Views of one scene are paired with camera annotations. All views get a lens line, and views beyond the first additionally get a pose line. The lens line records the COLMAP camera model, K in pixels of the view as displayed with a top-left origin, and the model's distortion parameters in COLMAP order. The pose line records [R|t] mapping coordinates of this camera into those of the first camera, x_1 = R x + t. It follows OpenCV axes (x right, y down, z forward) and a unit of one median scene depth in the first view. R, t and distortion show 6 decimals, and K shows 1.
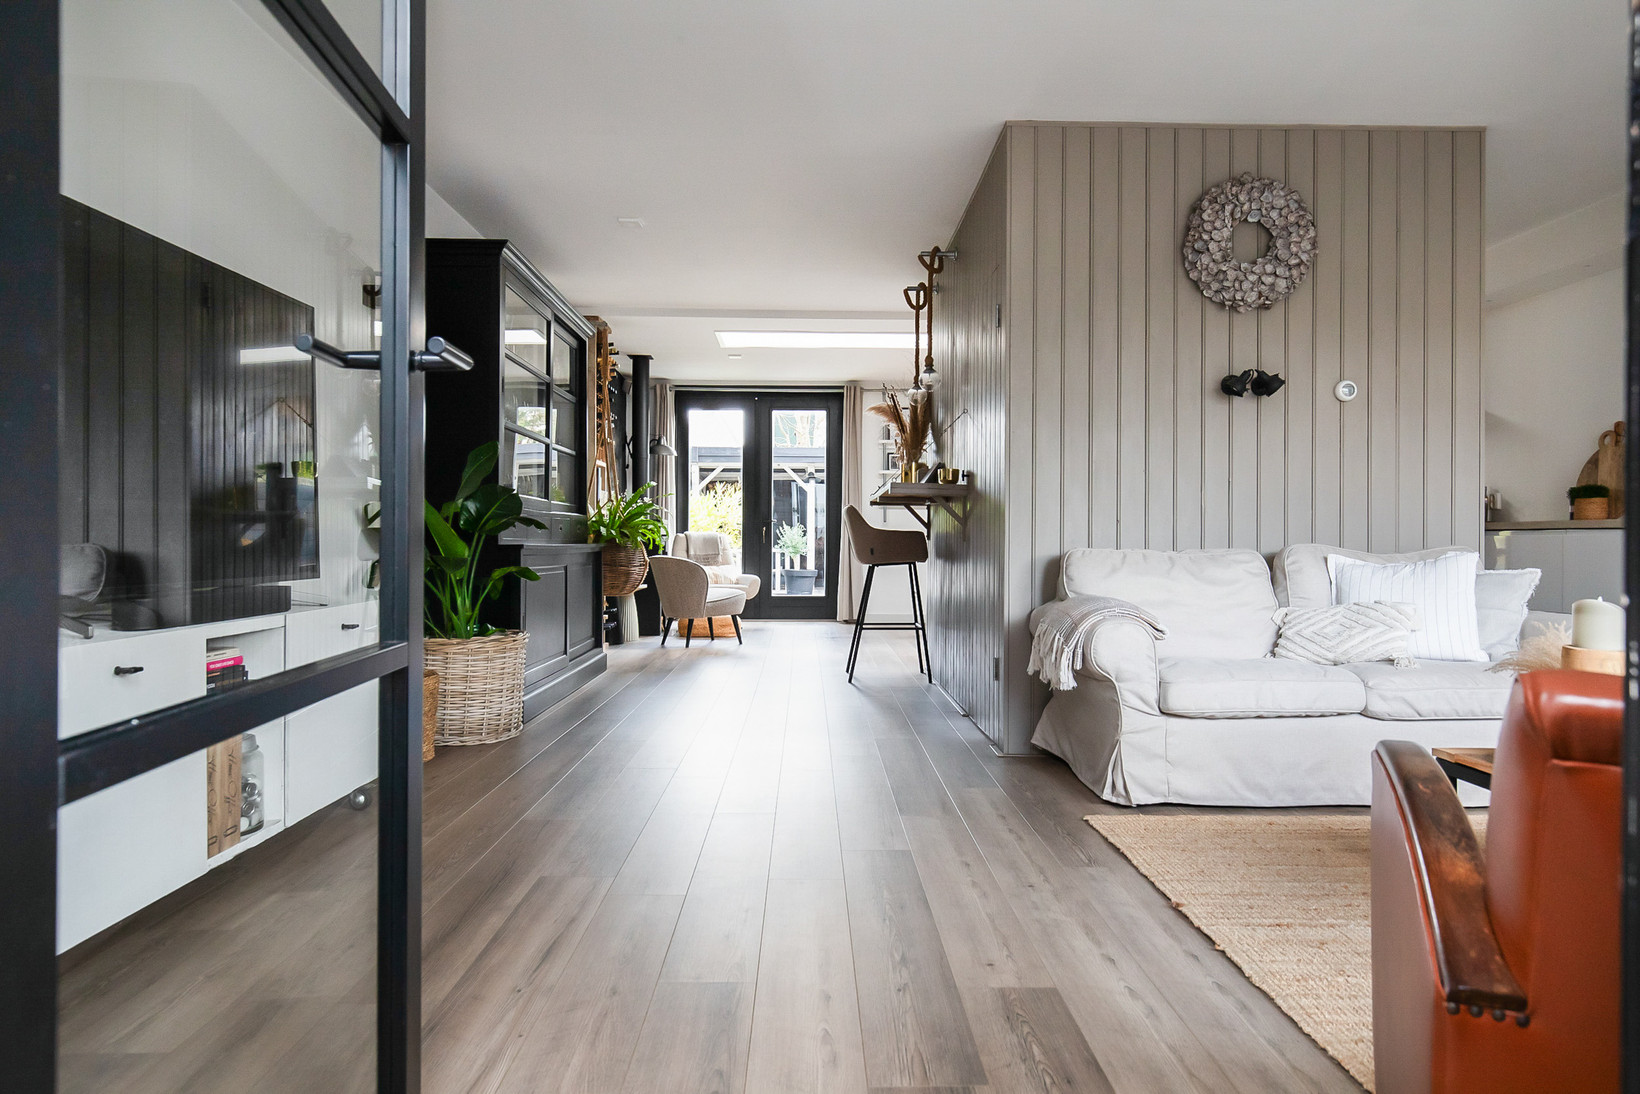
lens RADIAL K [[1072.9, 0, 820.0], [0, 1072.9, 547.0], [0, 0, 1]] dist [-0.009200, 0.000029]
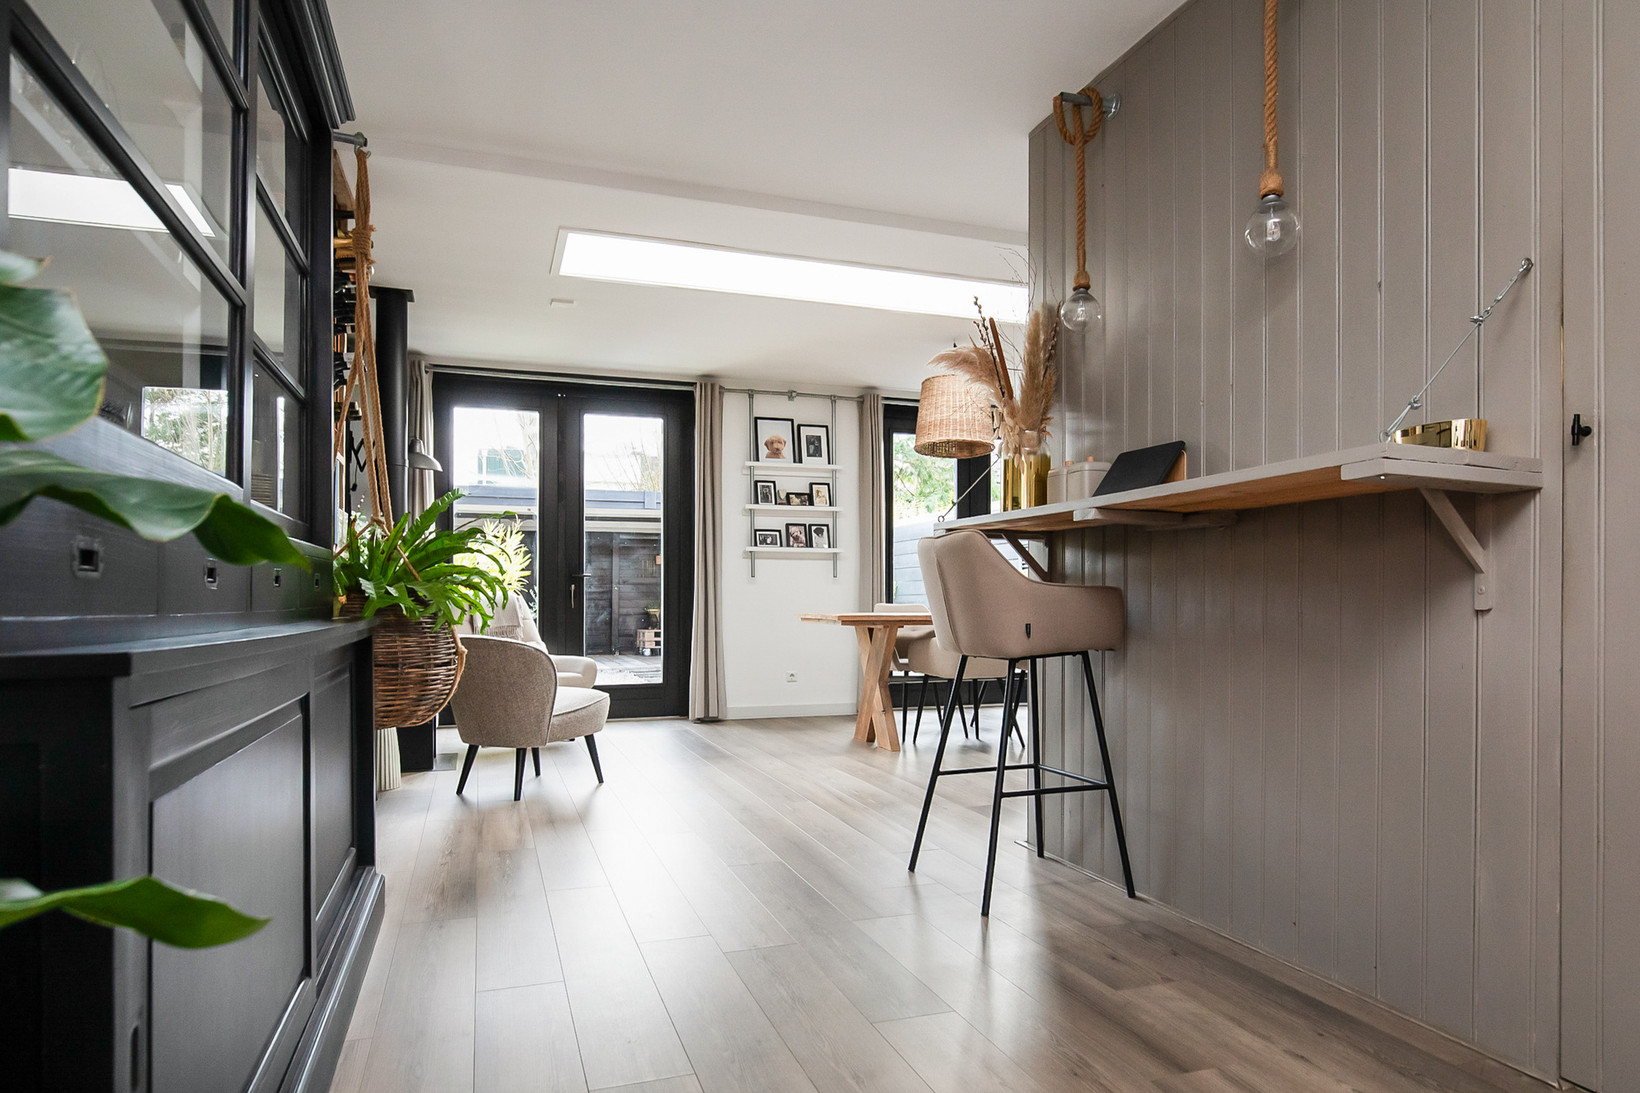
lens RADIAL K [[978.2, 0, 847.0], [0, 978.2, 599.6], [0, 0, 1]] dist [-0.020631, 0.000010]
pose [[0.941452, -0.004891, 0.337113, -0.258222], [0.007018, 0.999962, -0.005091, -0.011493], [-0.337075, 0.007158, 0.941451, 0.952967]]
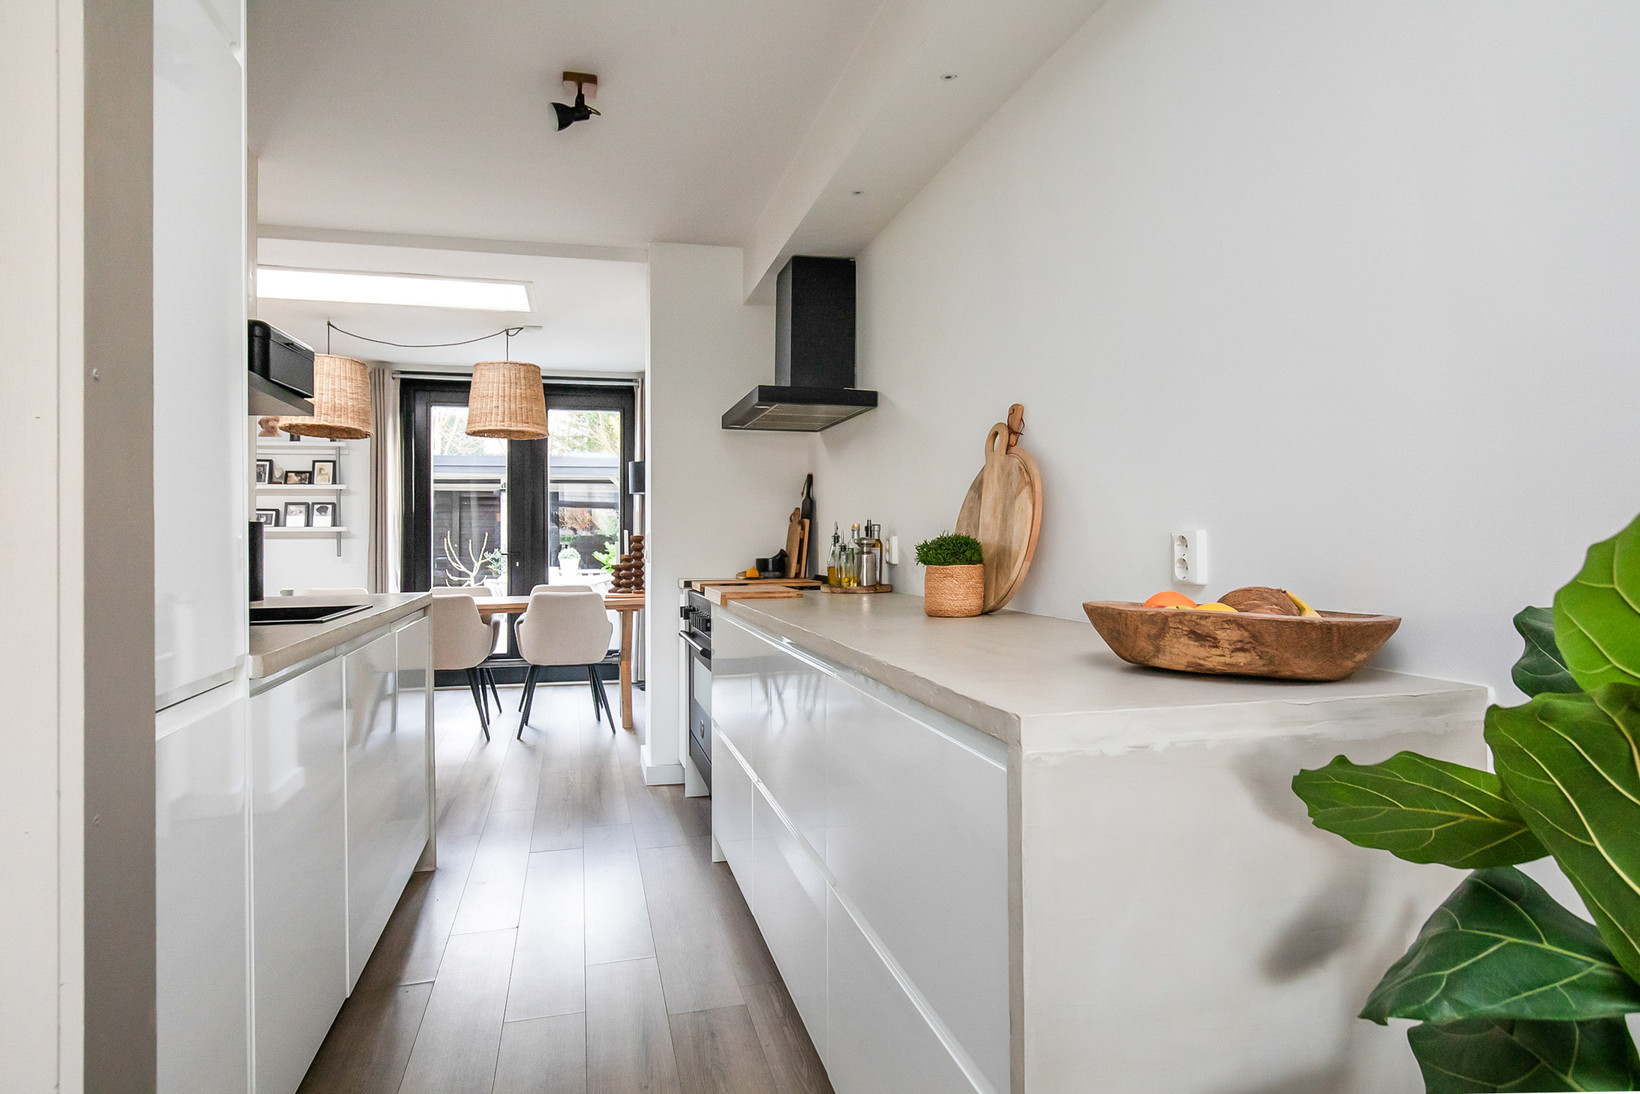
lens RADIAL K [[938.1, 0, 820.0], [0, 938.1, 547.0], [0, 0, 1]] dist [-0.013841, 0.001323]
pose [[0.972076, -0.008994, 0.234494, 0.741203], [0.008654, 0.999959, 0.002477, -0.072045], [-0.234507, -0.000379, 0.972114, 0.799946]]
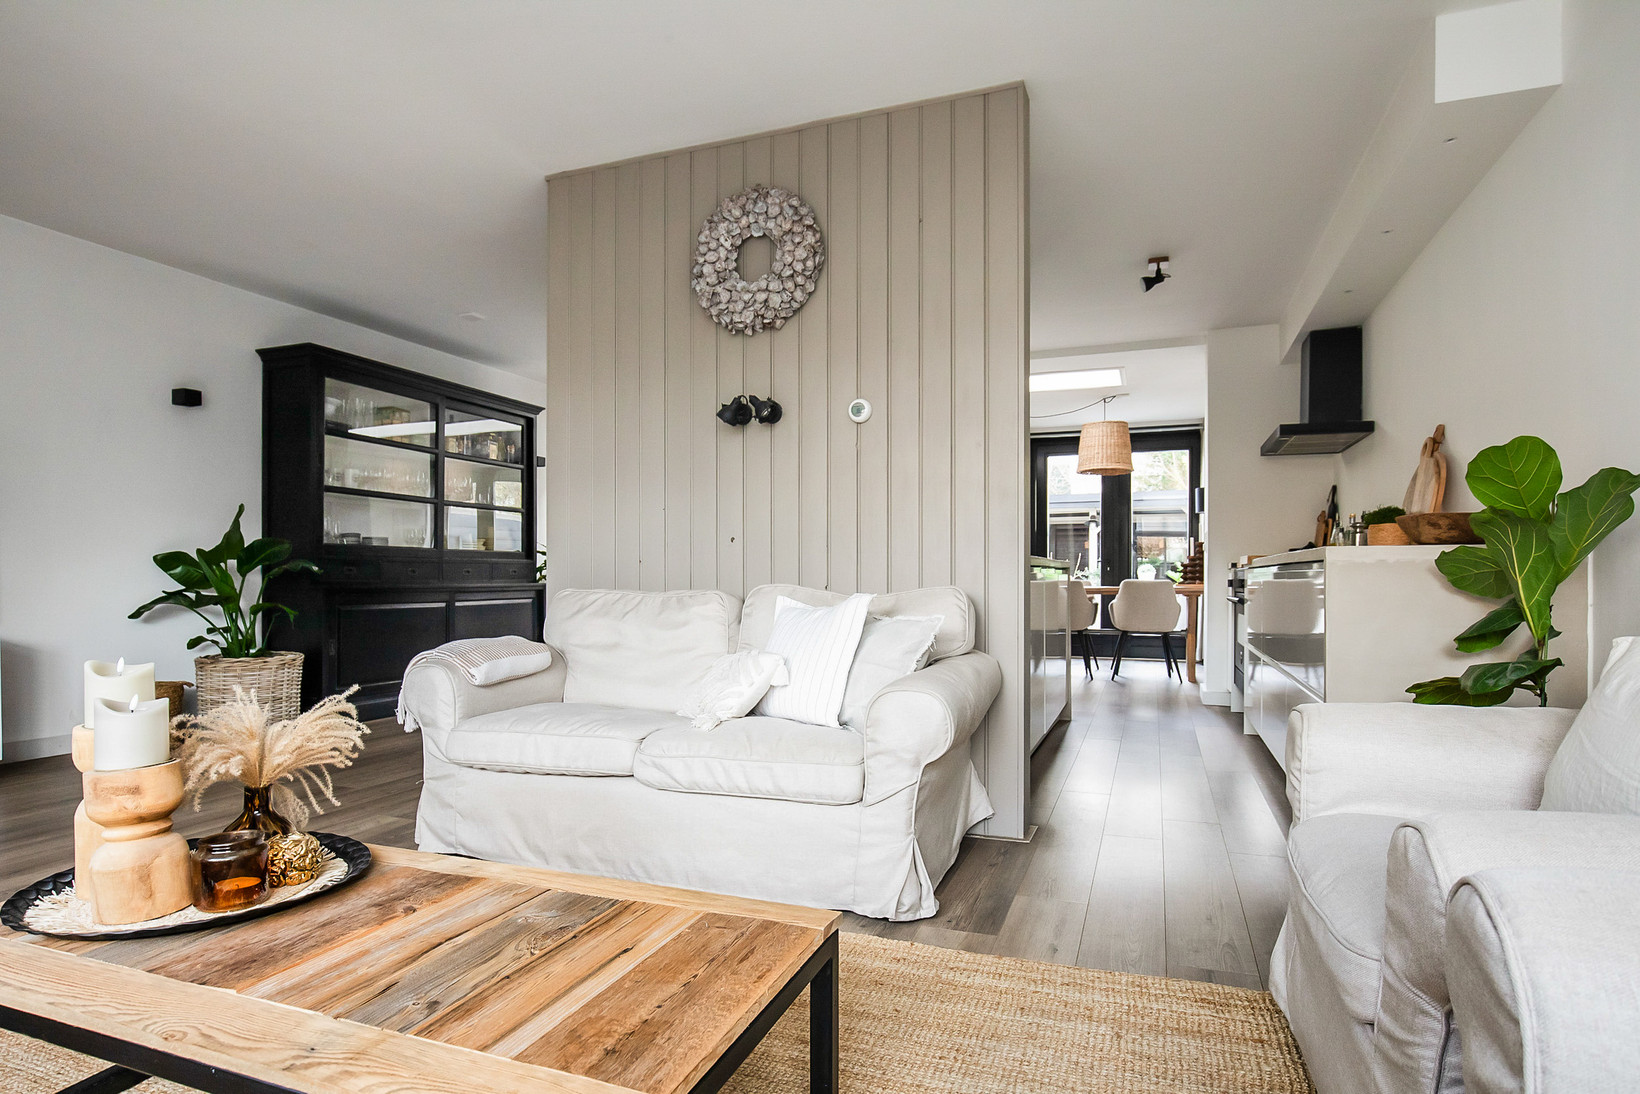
lens RADIAL K [[884.5, 0, 816.2], [0, 884.5, 585.6], [0, 0, 1]] dist [-0.027364, 0.002342]
pose [[0.928686, -0.002508, -0.370857, 0.742333], [0.002219, 0.999997, -0.001205, -0.000472], [0.370859, 0.000296, 0.928689, 0.314668]]
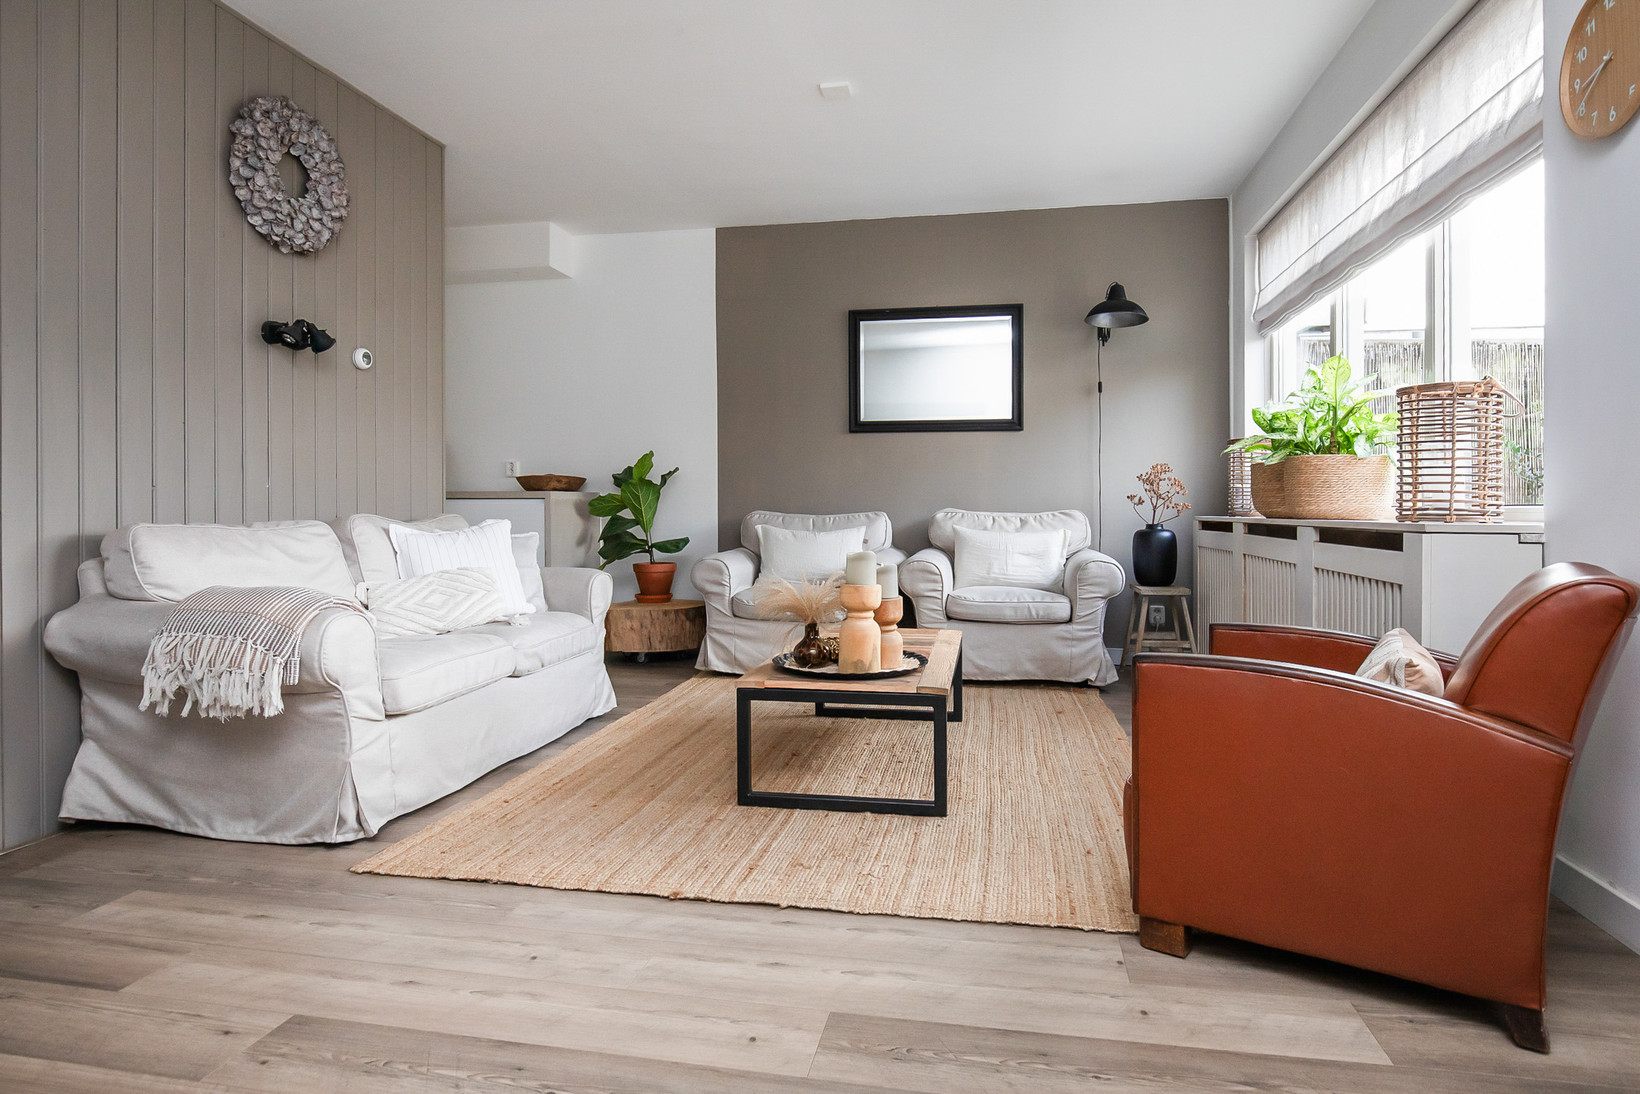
lens RADIAL K [[929.4, 0, 829.2], [0, 929.4, 507.3], [0, 0, 1]] dist [-0.017016, 0.001439]
pose [[0.203020, -0.005100, 0.979161, -0.264701], [0.010914, 0.999936, 0.002945, -0.006811], [-0.979114, 0.010089, 0.203063, 0.413632]]
